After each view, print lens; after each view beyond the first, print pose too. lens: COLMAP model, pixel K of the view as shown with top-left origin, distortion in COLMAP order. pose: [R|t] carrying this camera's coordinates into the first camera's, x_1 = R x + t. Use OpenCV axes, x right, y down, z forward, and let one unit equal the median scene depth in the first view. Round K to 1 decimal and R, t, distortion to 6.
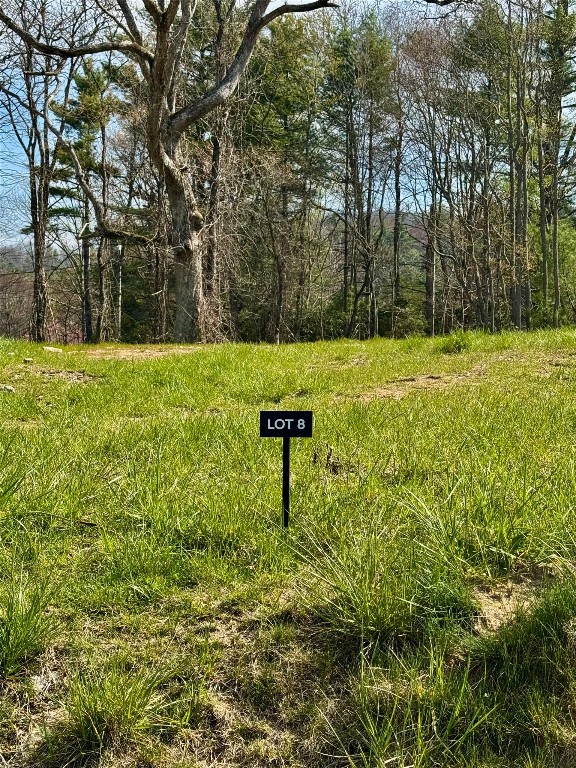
lens RADIAL K [[1206.9, 0, 284.1], [0, 1206.9, 387.0], [0, 0, 1]] dist [0.125329, 0.000000]
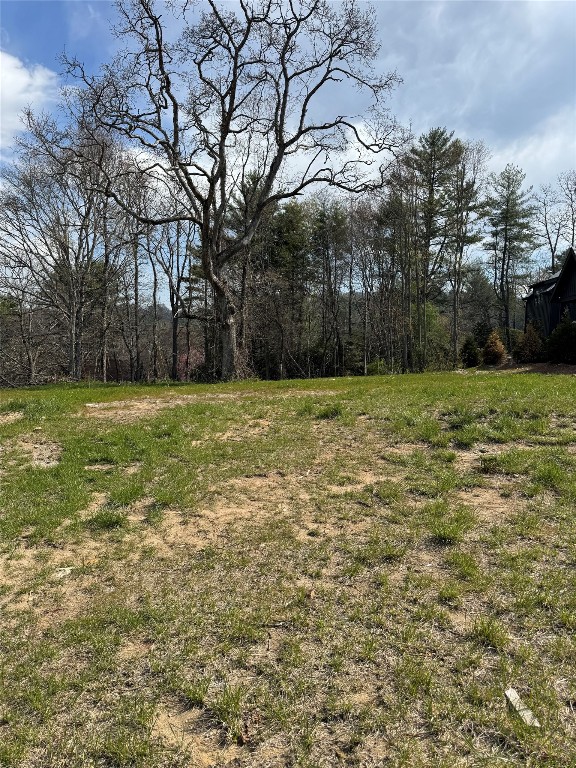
lens RADIAL K [[542.7, 0, 291.2], [0, 542.7, 380.7], [0, 0, 1]] dist [0.030728, -0.015011]
pose [[0.999110, -0.011483, -0.040596, 0.051364], [0.012144, 0.999797, 0.016054, -0.036989], [0.040404, -0.016532, 0.999047, 0.149565]]
